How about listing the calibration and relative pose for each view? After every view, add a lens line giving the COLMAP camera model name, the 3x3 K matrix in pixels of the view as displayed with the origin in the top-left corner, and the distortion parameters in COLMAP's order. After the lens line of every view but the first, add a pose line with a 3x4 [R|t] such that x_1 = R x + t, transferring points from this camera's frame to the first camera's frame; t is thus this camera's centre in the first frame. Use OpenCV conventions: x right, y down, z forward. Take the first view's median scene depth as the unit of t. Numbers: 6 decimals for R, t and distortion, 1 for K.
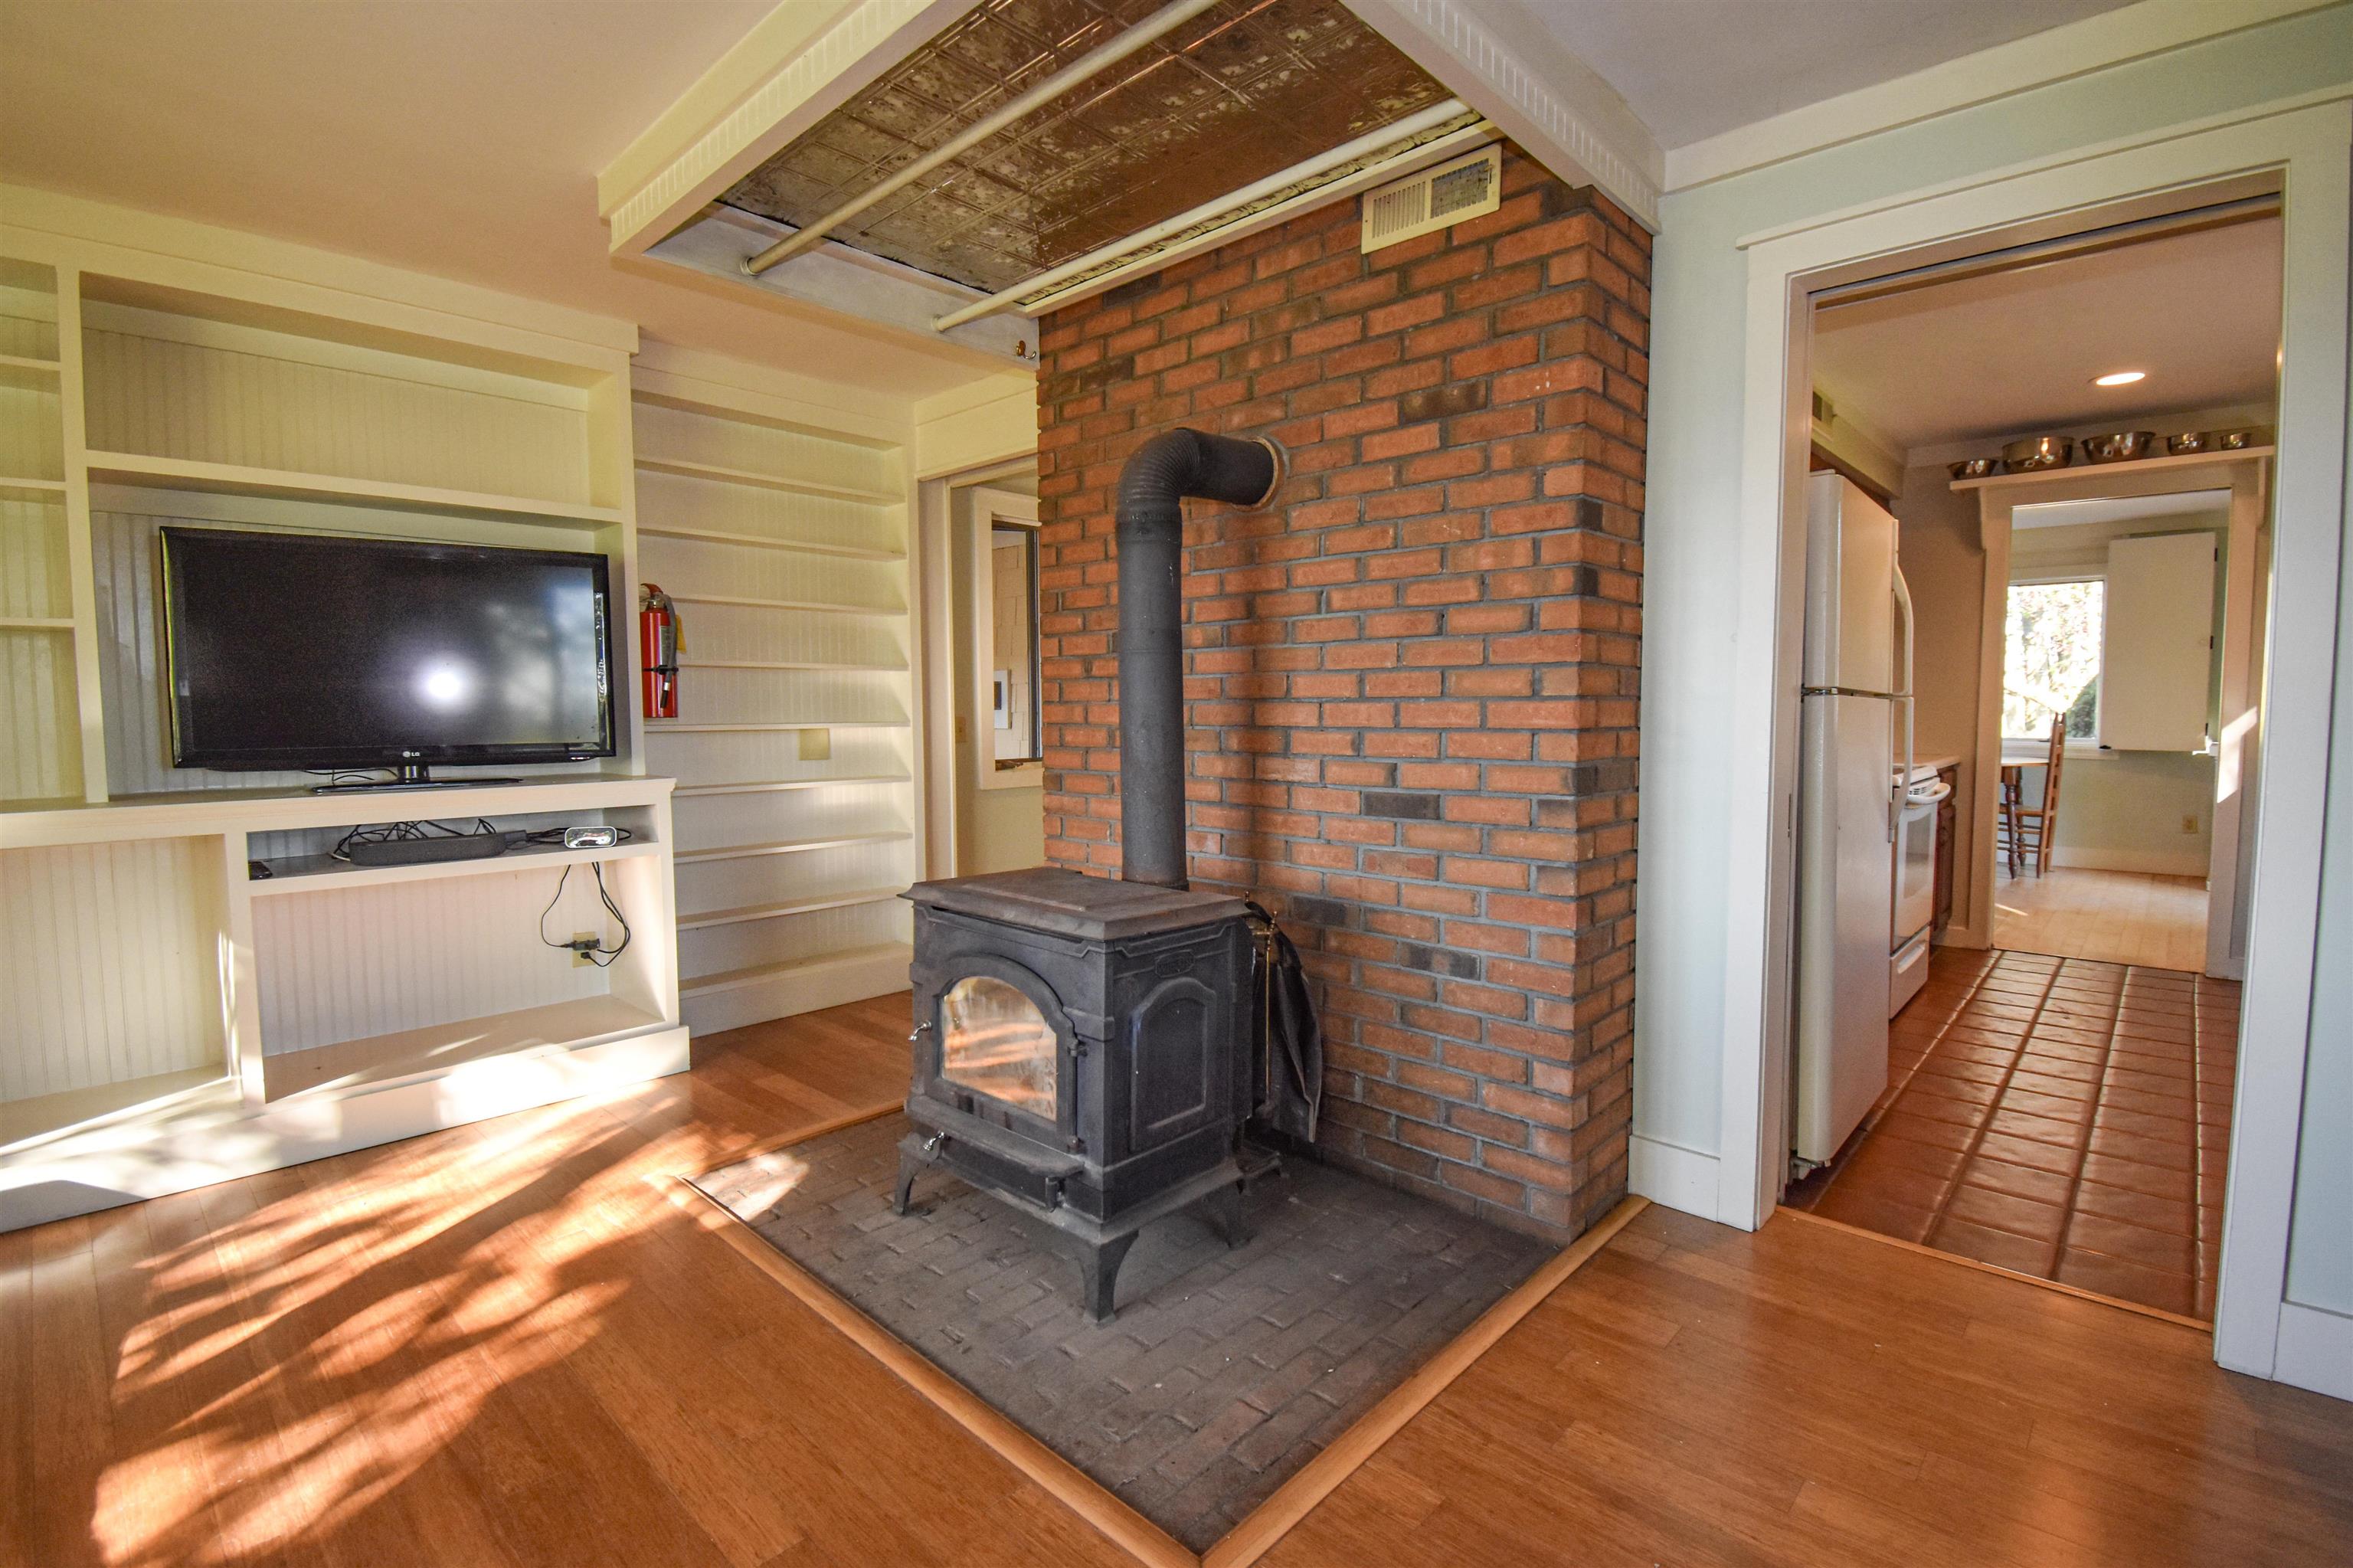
lens RADIAL K [[1080.0, 0, 1204.2], [0, 1080.0, 774.1], [0, 0, 1]] dist [0.001013, -0.000144]
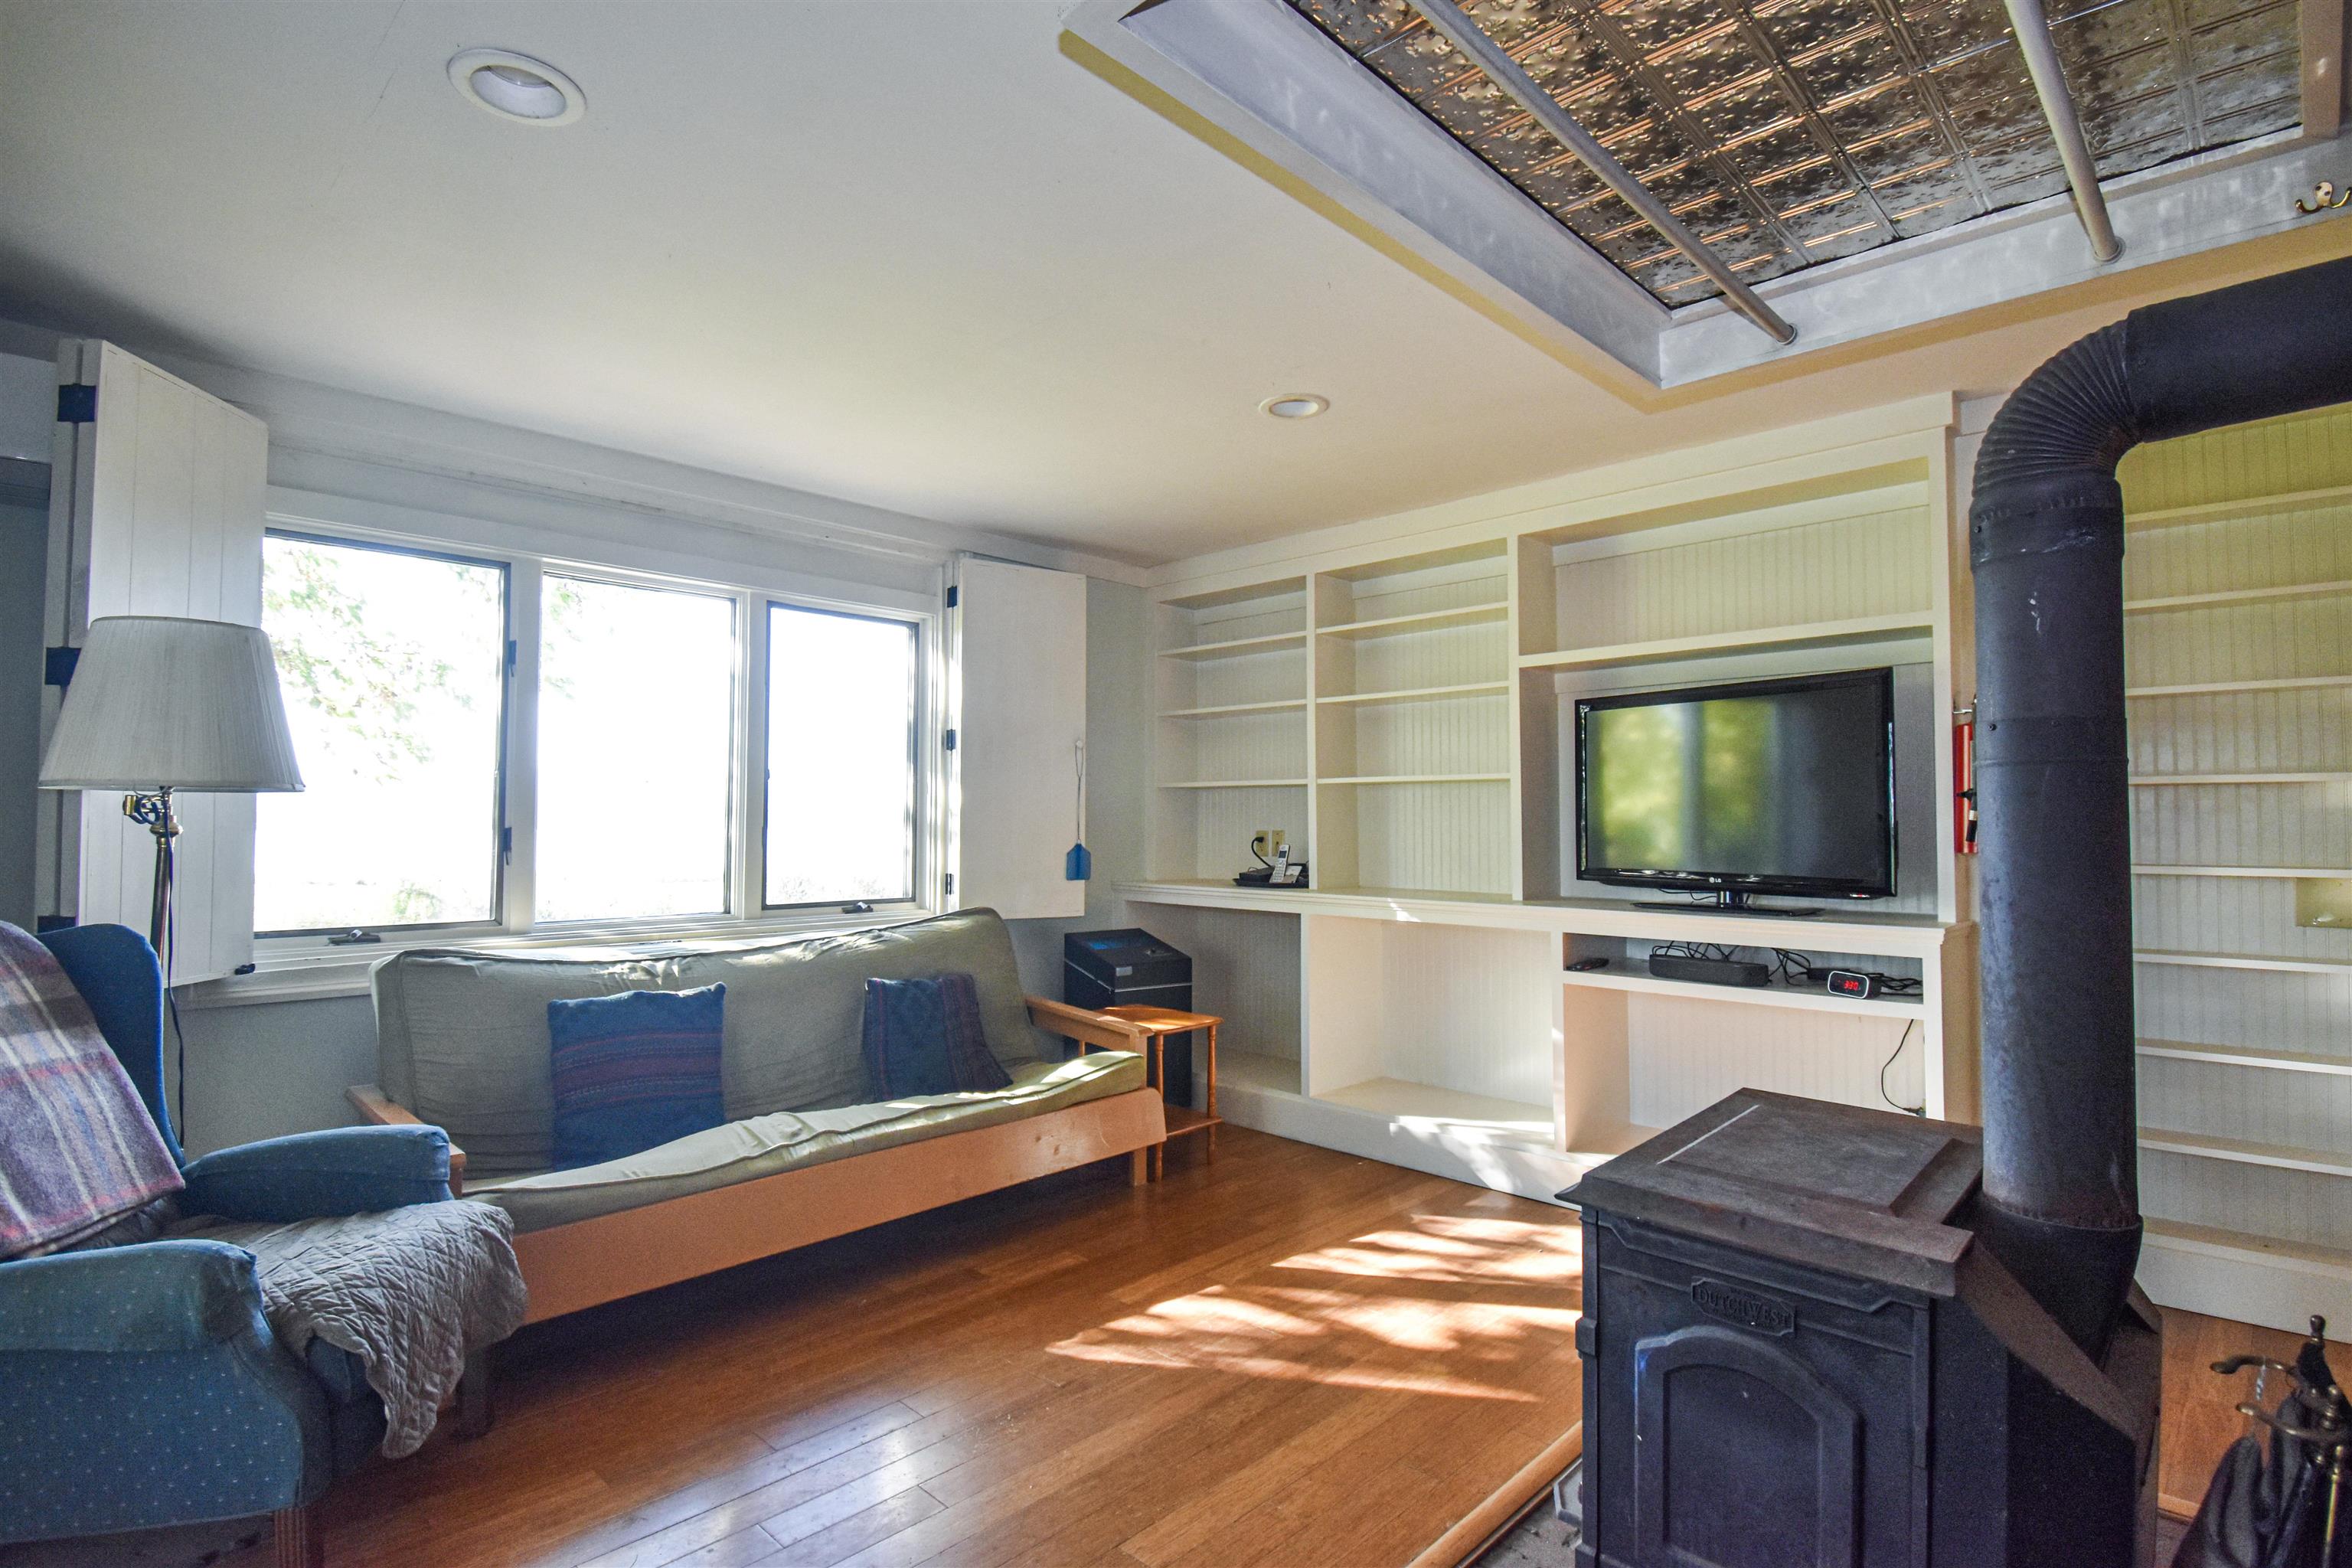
lens RADIAL K [[1147.5, 0, 1176.0], [0, 1147.5, 784.0], [0, 0, 1]] dist [-0.000736, -0.000117]
pose [[-0.027949, -0.026699, -0.999253, 0.498208], [-0.068255, 0.997361, -0.024739, -0.056549], [0.997276, 0.067512, -0.029697, 0.573221]]
